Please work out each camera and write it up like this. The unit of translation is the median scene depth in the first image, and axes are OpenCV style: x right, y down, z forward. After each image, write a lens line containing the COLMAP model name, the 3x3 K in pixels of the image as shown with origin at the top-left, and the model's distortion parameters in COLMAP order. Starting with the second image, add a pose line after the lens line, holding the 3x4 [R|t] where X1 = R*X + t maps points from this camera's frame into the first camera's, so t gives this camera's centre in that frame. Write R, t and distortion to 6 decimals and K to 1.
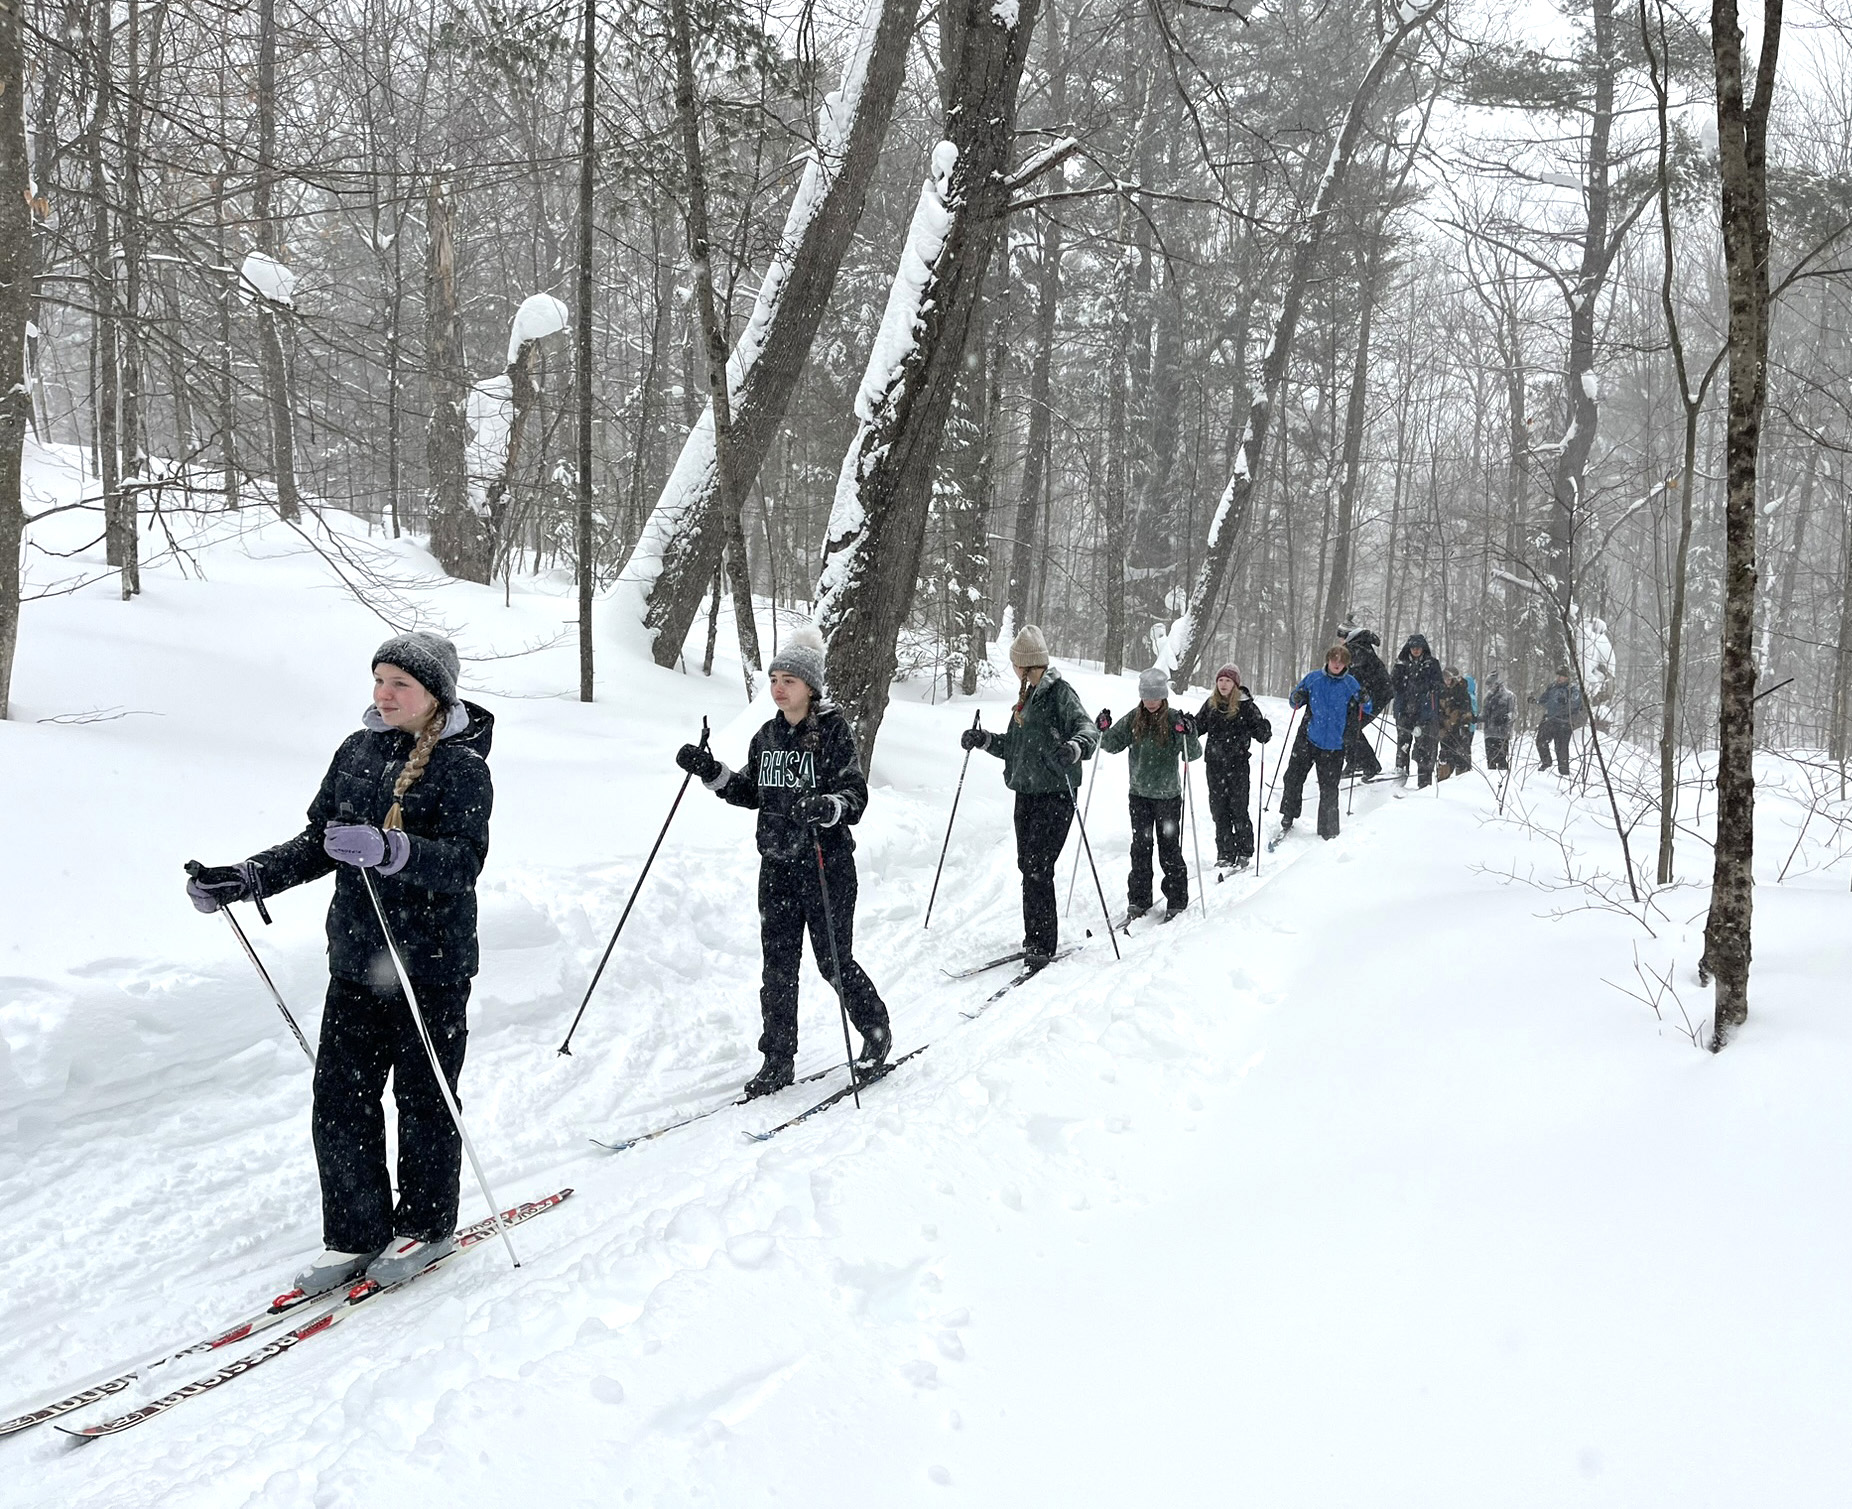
lens RADIAL K [[1504.4, 0, 924.6], [0, 1504.4, 753.1], [0, 0, 1]] dist [0.006542, -0.005001]
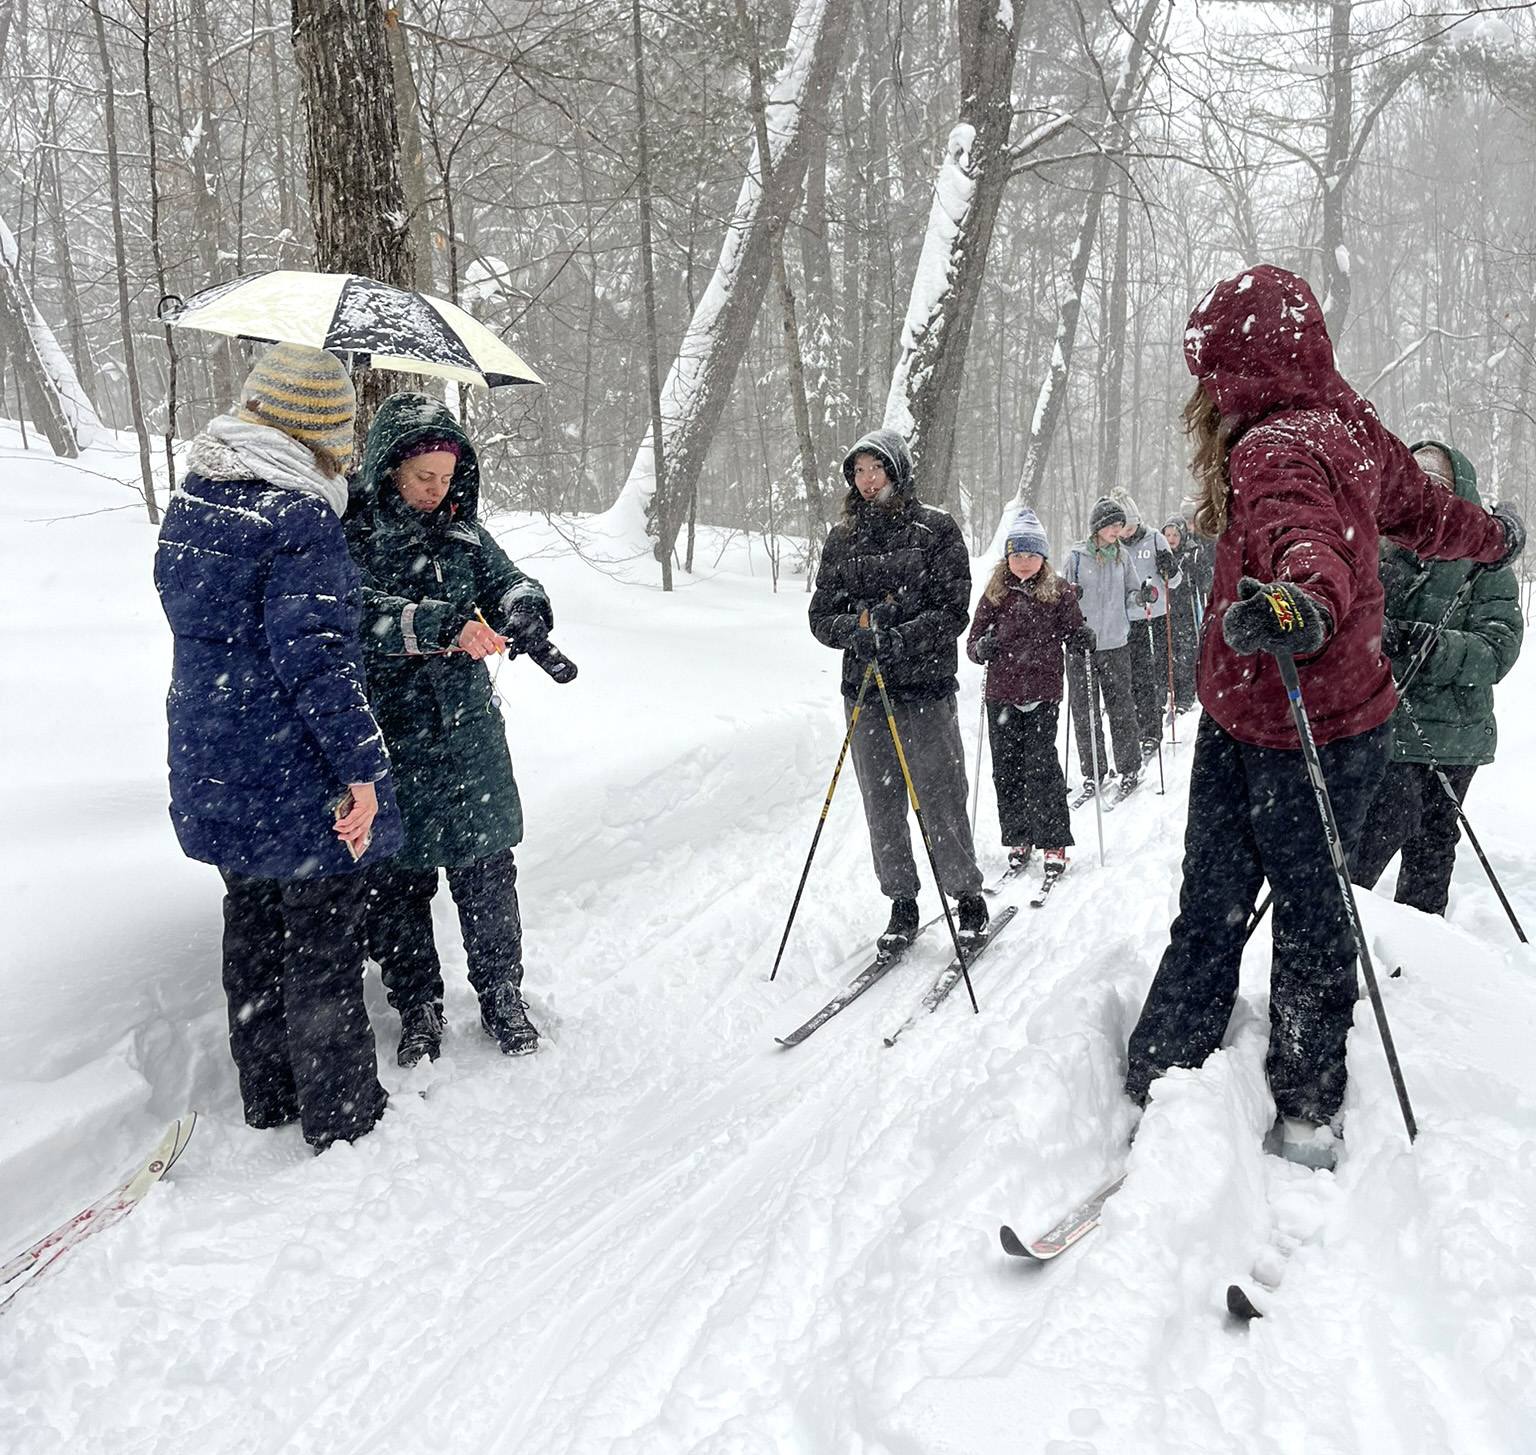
lens RADIAL K [[1394.4, 0, 768.7], [0, 1394.4, 728.0], [0, 0, 1]] dist [0.012616, 0.000000]
pose [[0.996275, -0.083837, 0.020204, -0.211374], [0.082573, 0.994962, 0.056858, 0.023886], [-0.024869, -0.054978, 0.998178, -0.206393]]
